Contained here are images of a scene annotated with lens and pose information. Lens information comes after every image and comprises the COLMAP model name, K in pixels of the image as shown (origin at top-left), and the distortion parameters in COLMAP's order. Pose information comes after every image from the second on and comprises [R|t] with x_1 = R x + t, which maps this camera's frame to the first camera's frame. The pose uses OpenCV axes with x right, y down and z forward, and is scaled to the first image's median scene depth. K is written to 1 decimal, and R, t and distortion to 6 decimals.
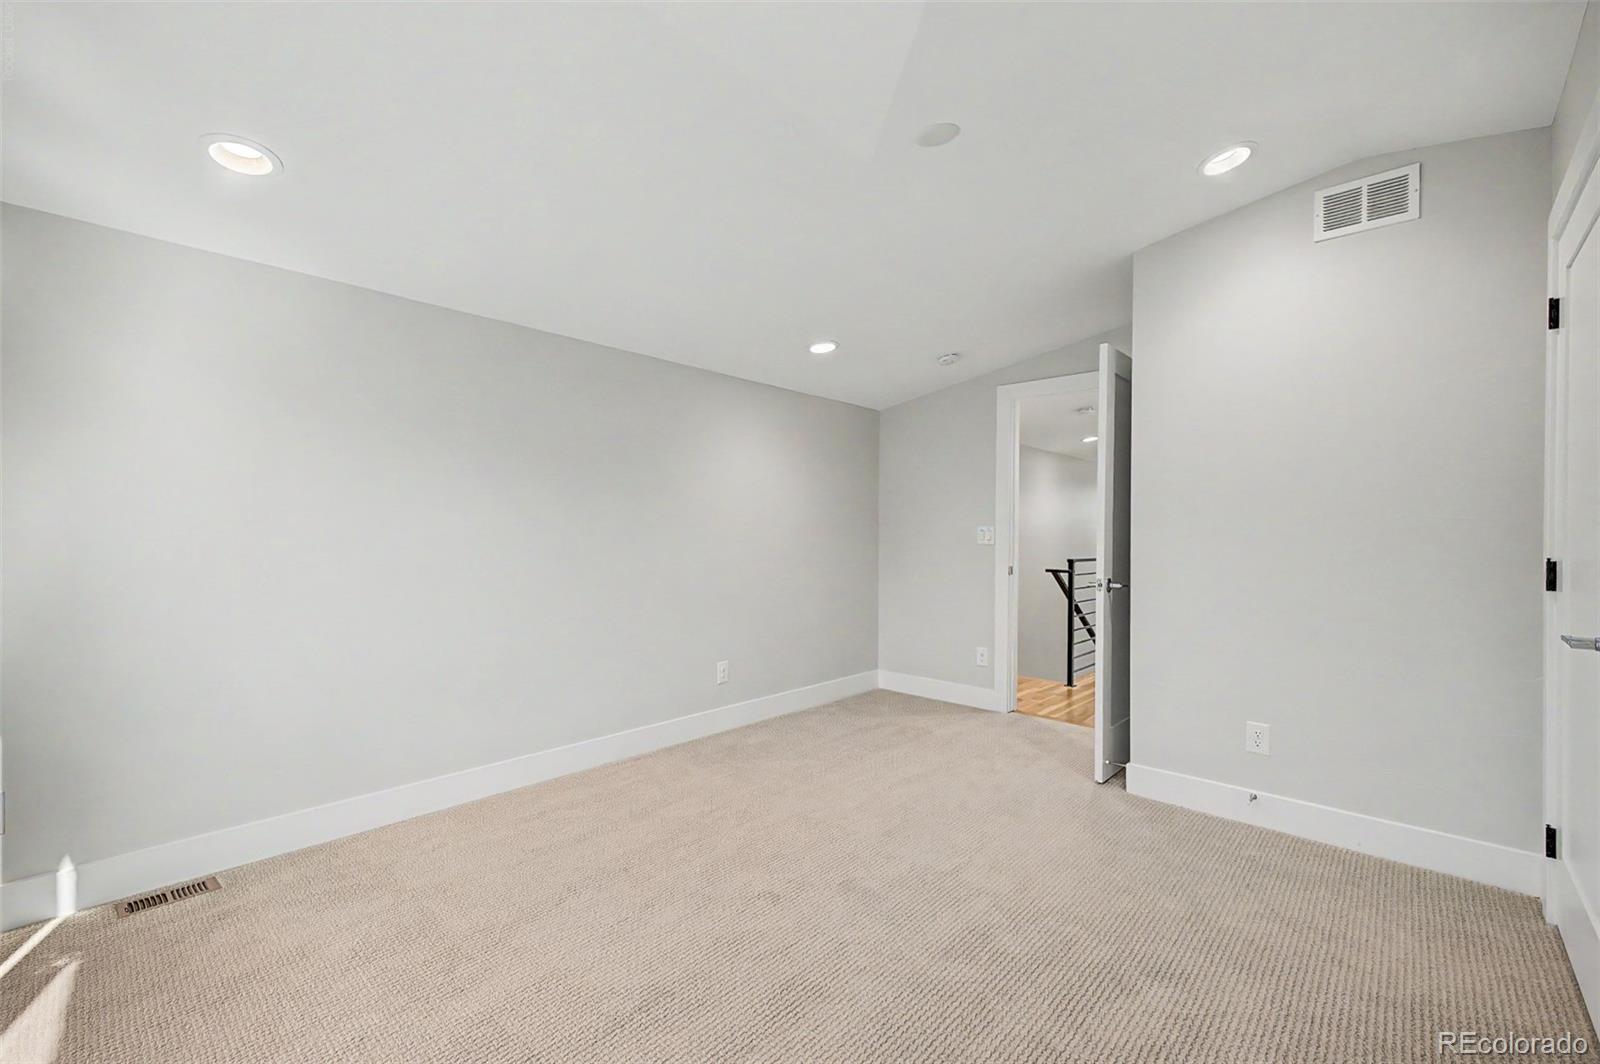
lens RADIAL K [[679.2, 0, 803.0], [0, 679.2, 536.6], [0, 0, 1]] dist [0.011734, -0.000035]
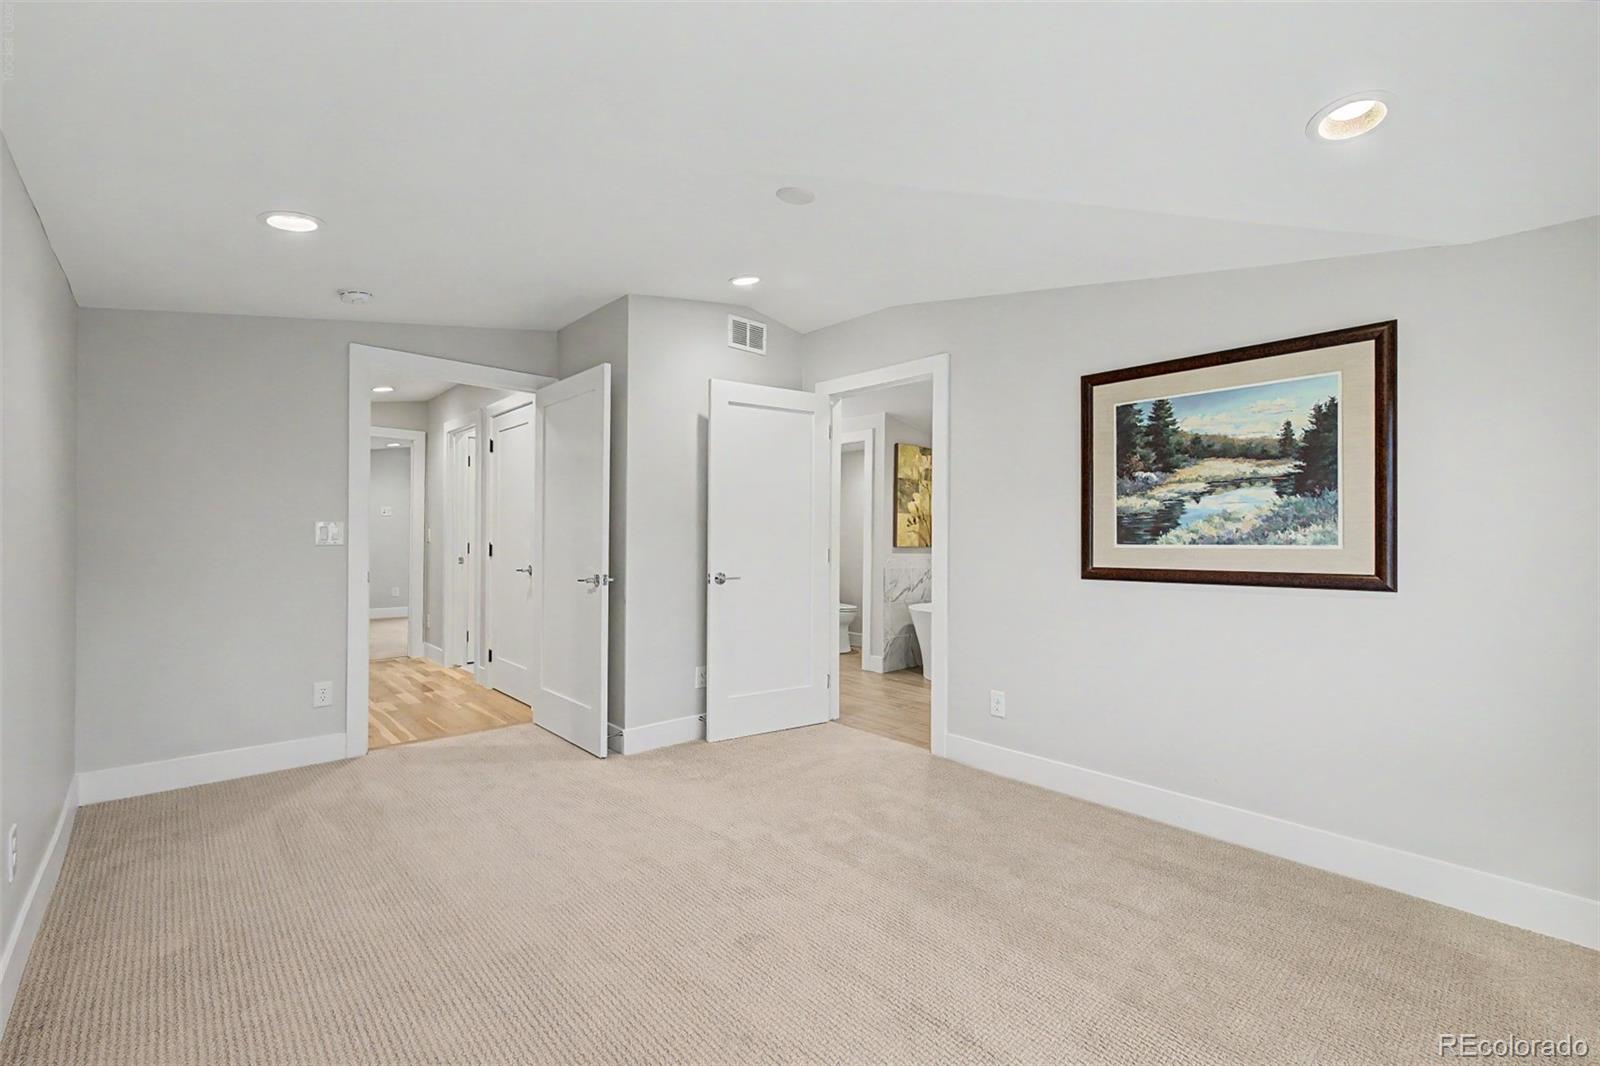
lens RADIAL K [[679.2, 0, 803.6], [0, 679.2, 537.0], [0, 0, 1]] dist [0.011734, -0.000035]
pose [[0.092024, 0.003629, 0.995750, -0.642701], [-0.005747, 0.999979, -0.003113, 0.003061], [-0.995740, -0.005436, 0.092043, 0.581774]]
